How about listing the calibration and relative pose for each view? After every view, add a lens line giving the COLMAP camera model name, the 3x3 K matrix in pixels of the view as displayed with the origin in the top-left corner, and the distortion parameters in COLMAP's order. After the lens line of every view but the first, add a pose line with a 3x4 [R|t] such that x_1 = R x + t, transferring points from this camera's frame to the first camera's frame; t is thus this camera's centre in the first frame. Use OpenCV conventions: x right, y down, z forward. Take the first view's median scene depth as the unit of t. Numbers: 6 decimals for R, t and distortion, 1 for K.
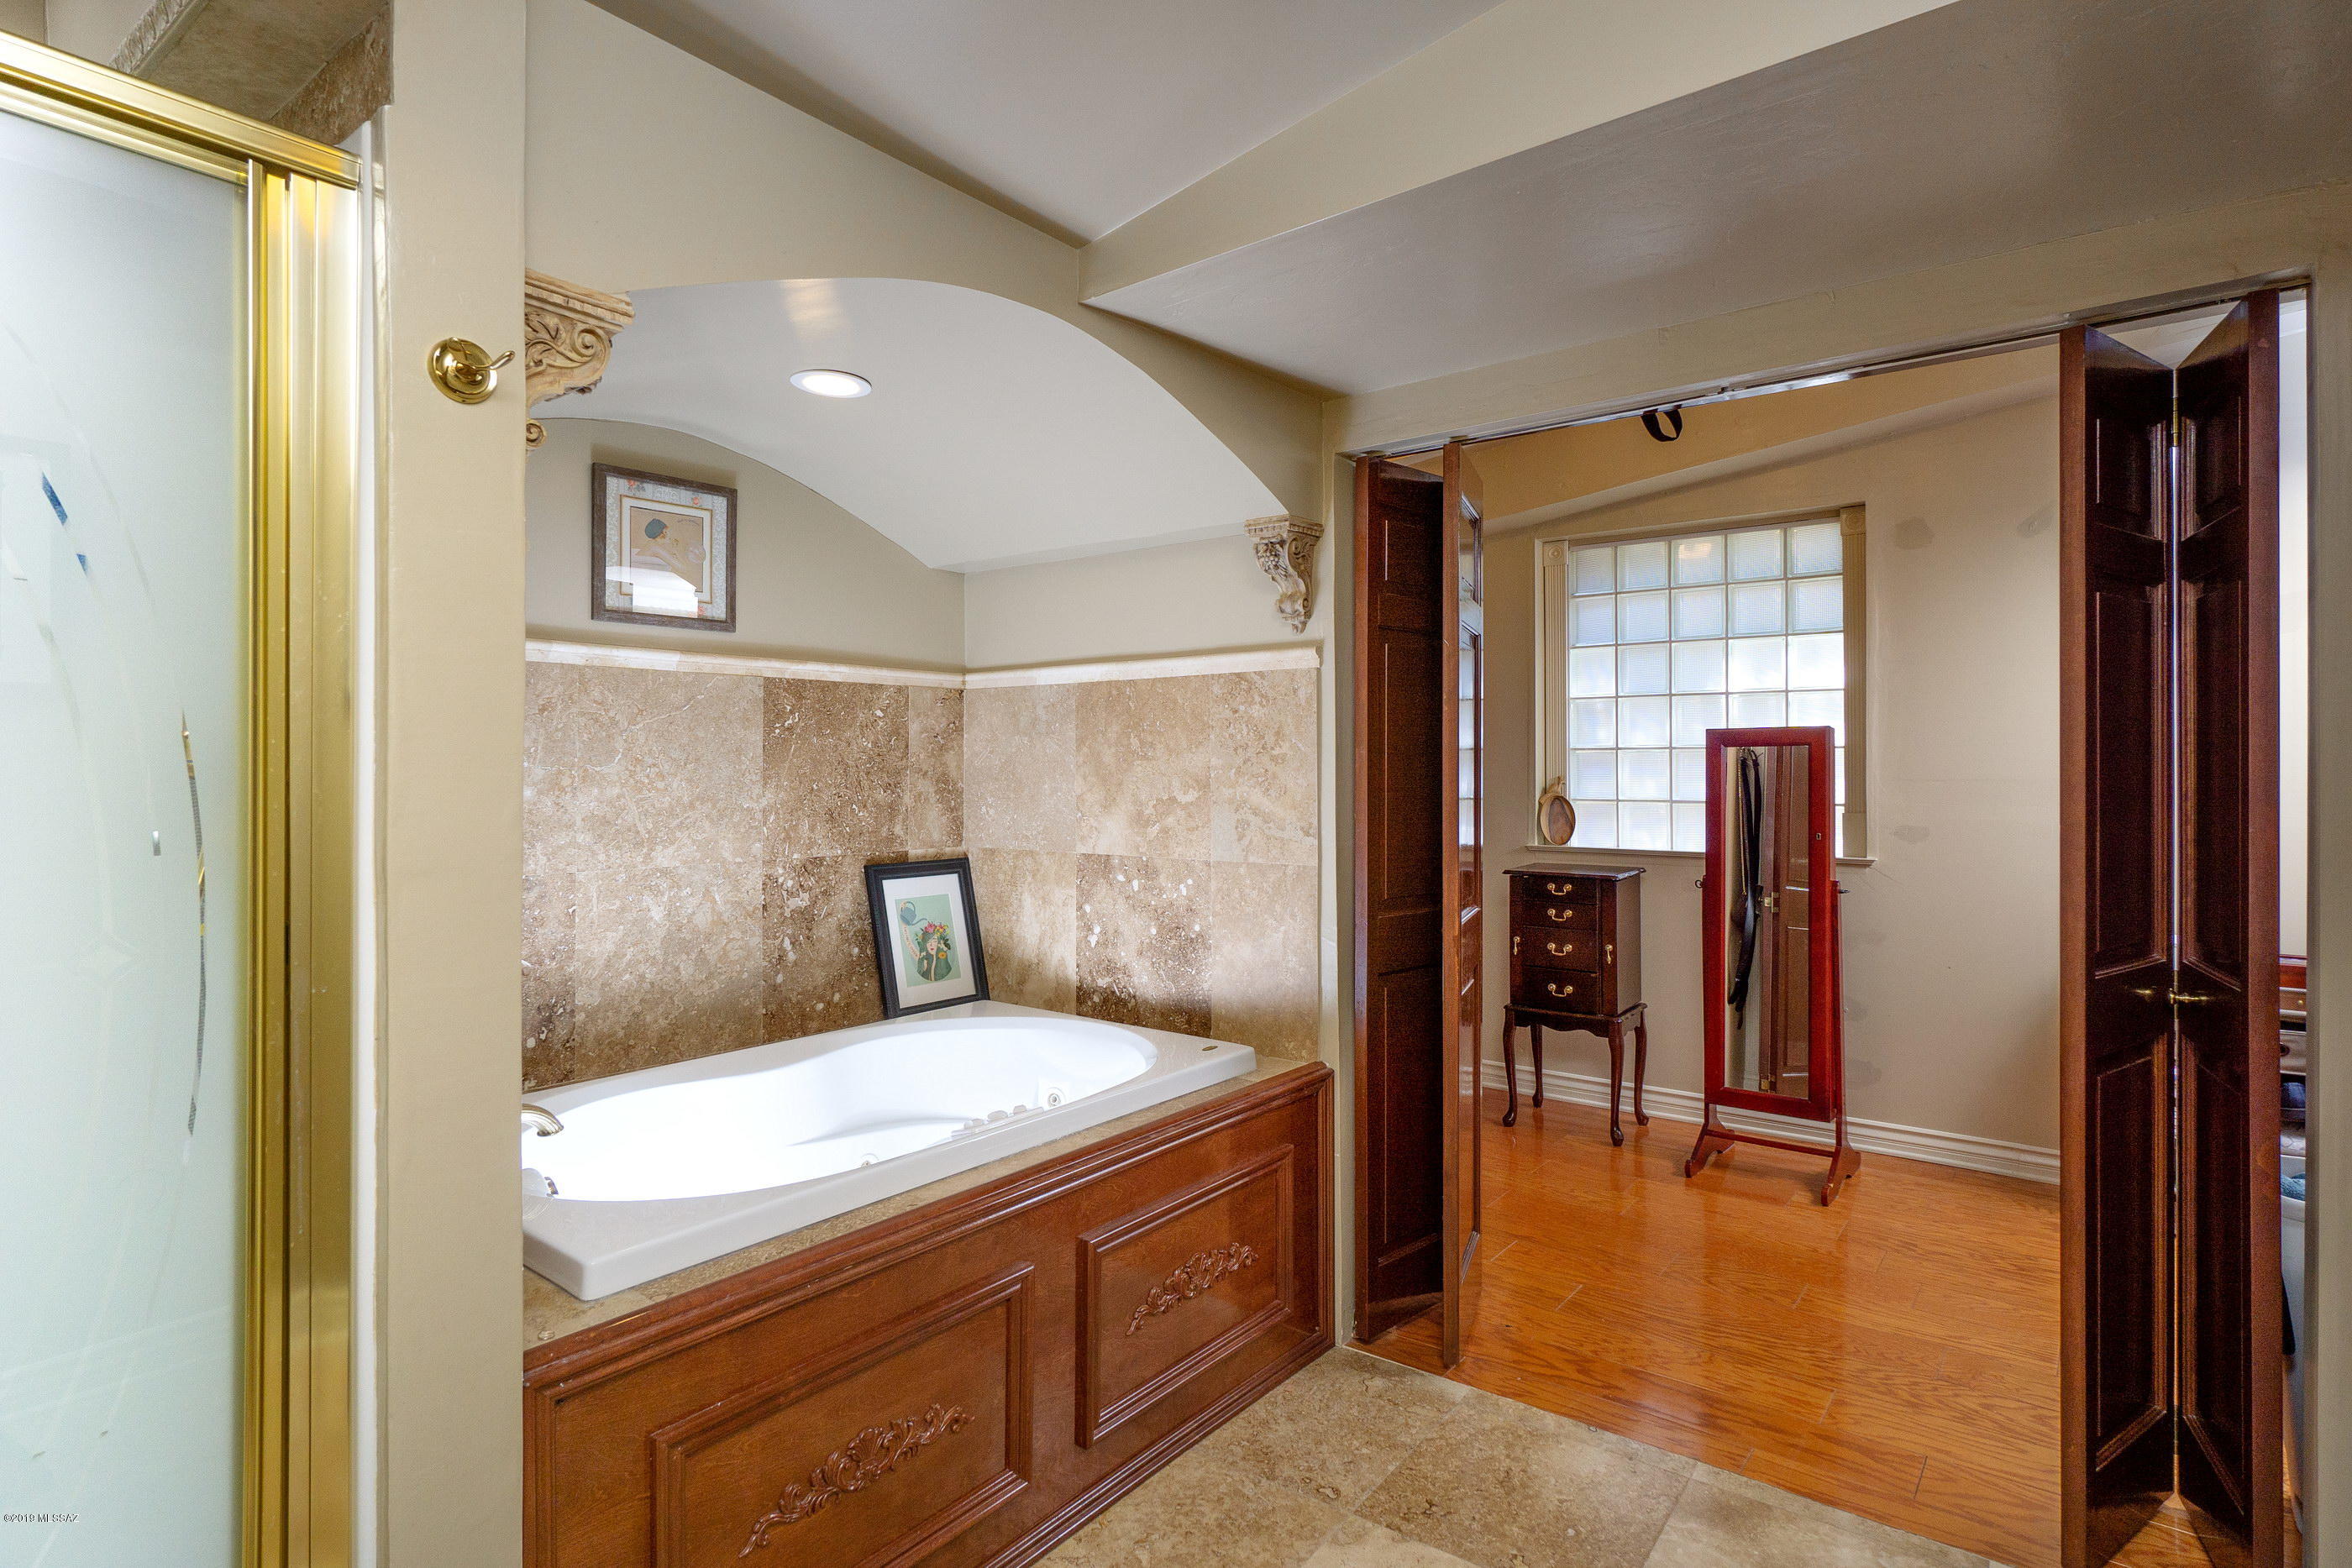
lens RADIAL K [[1222.4, 0, 1178.0], [0, 1222.4, 756.6], [0, 0, 1]] dist [0.000753, 0.000066]
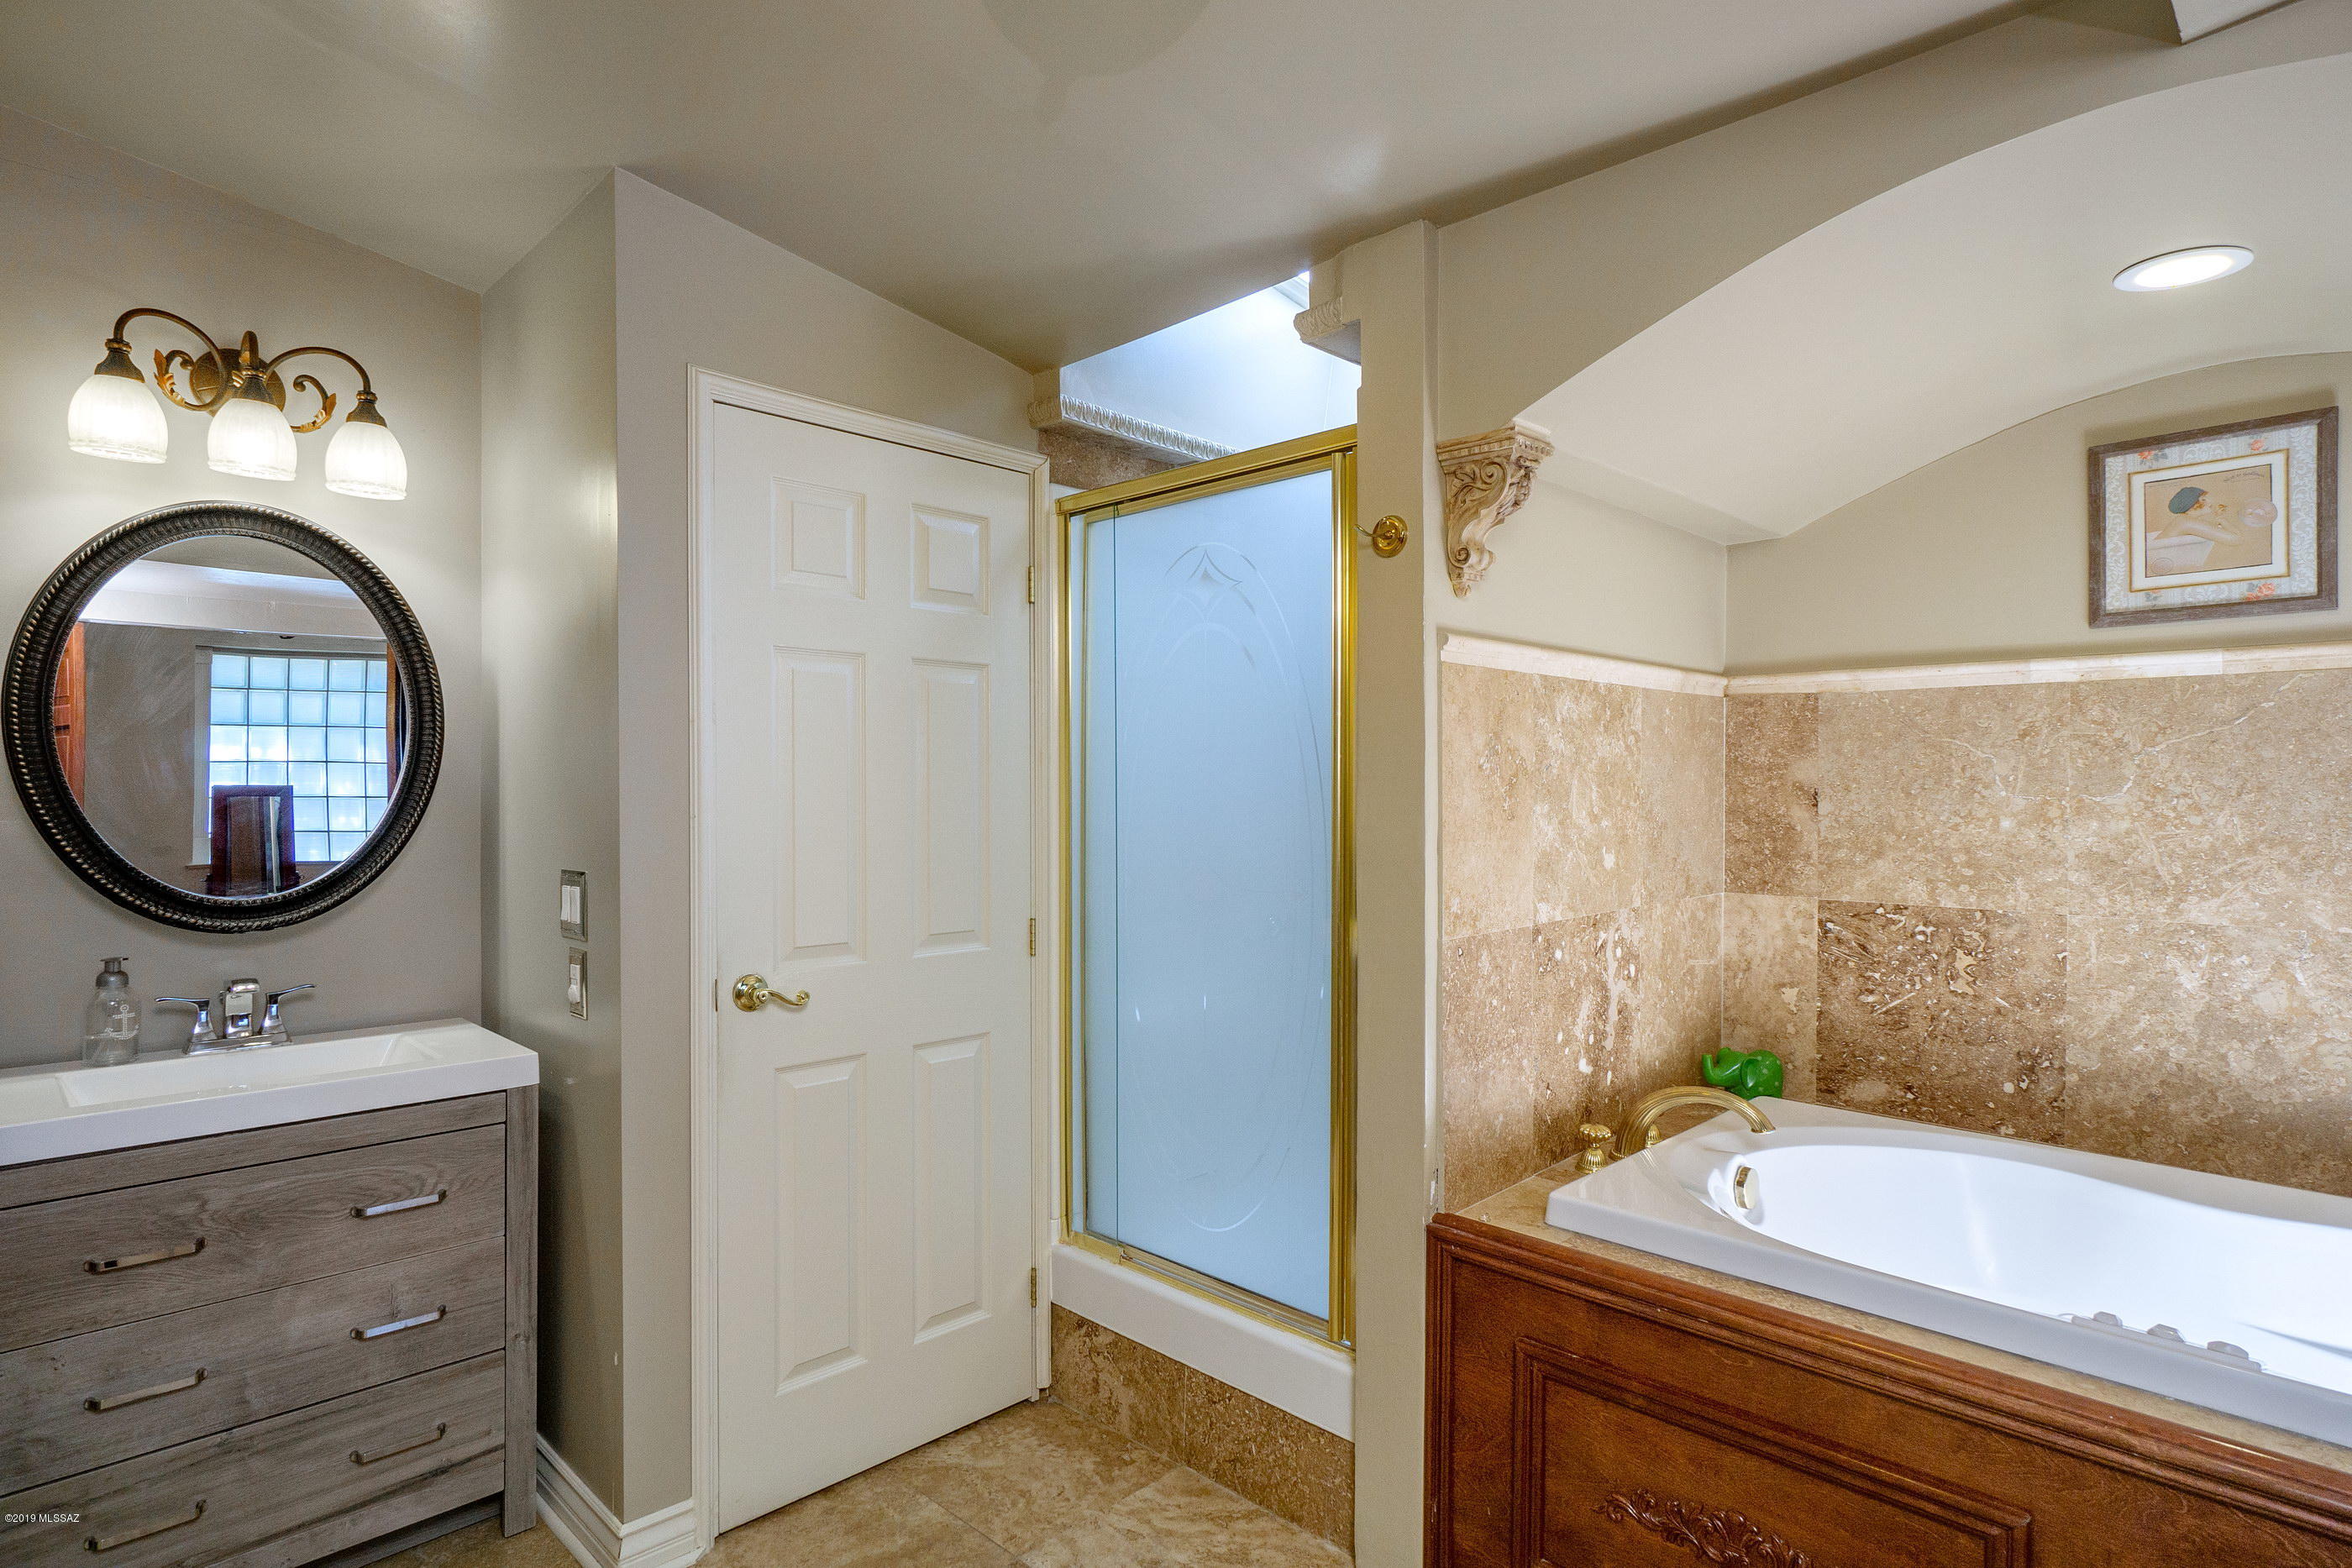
lens RADIAL K [[1239.5, 0, 1193.7], [0, 1239.5, 798.7], [0, 0, 1]] dist [-0.000612, -0.000050]
pose [[-0.139018, 0.006169, -0.990271, 0.479375], [0.003617, 0.999977, 0.005722, 0.002398], [0.990283, -0.002786, -0.139037, 0.480311]]
